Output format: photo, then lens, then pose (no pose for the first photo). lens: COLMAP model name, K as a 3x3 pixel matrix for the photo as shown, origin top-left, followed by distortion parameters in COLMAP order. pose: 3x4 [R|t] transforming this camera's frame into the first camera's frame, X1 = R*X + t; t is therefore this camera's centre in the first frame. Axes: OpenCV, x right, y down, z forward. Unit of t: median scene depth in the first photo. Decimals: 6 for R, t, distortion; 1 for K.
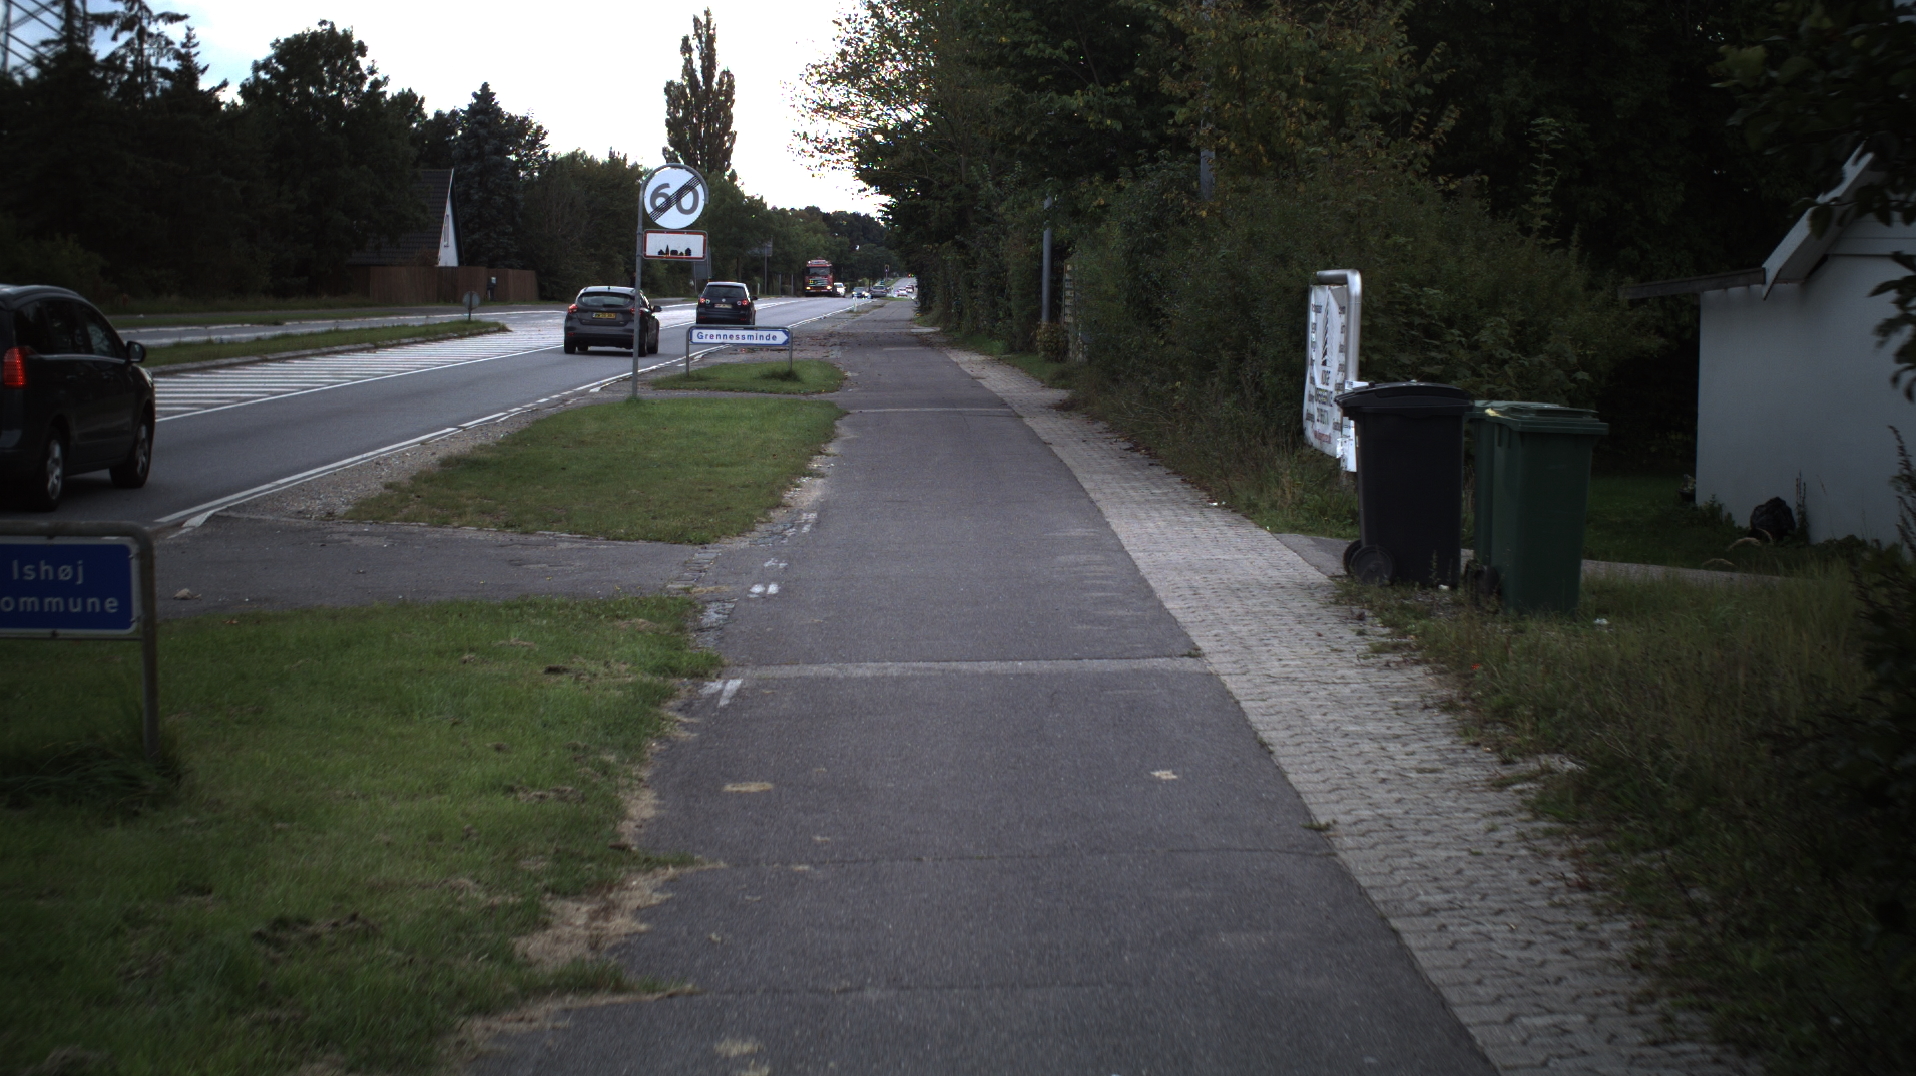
lens RADIAL K [[3515.1, 0, 958.0], [0, 3515.1, 538.0], [0, 0, 1]] dist [-0.252843, 0.033961]
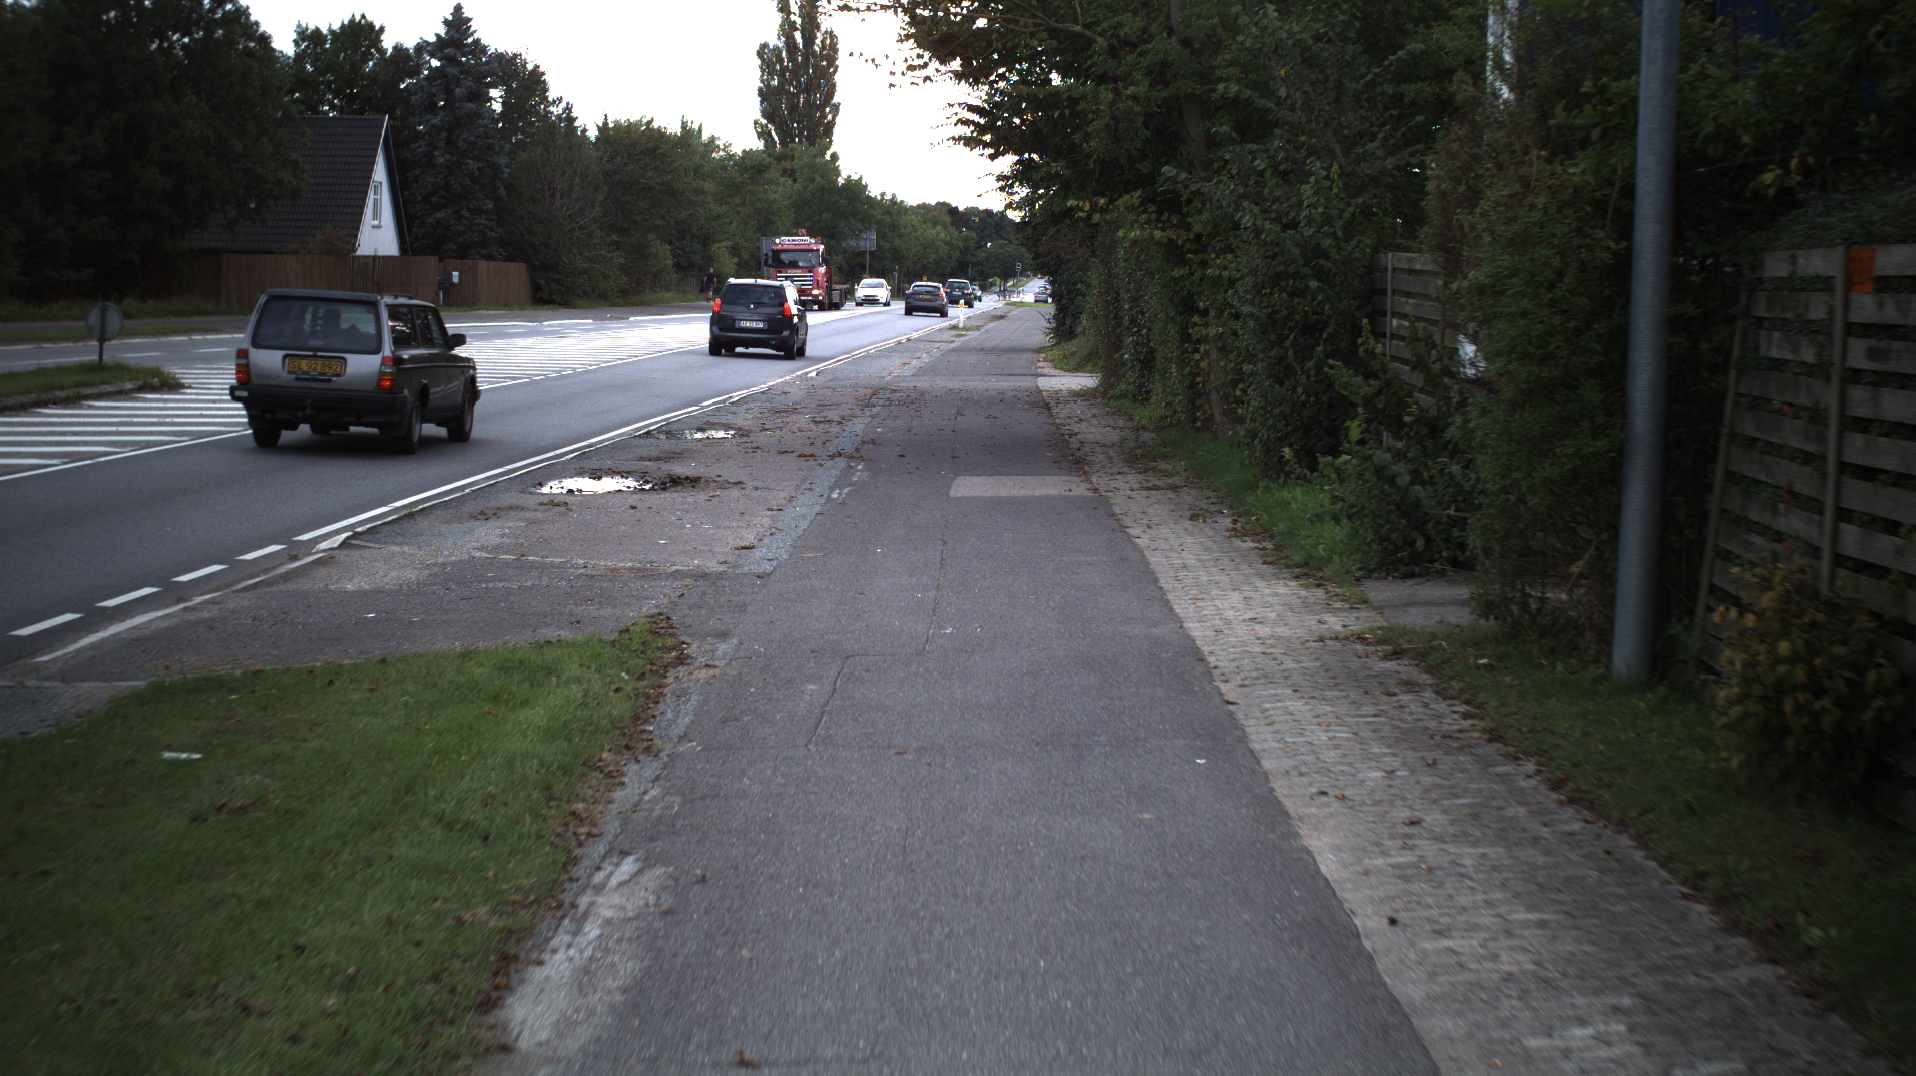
lens RADIAL K [[2934.7, 0, 1007.6], [0, 2934.7, 534.0], [0, 0, 1]] dist [-0.175653, -0.033391]
pose [[0.999569, 0.014405, -0.025592, -0.005994], [-0.014055, 0.999806, 0.013819, -0.040039], [0.025786, -0.013454, 0.999577, 0.528888]]
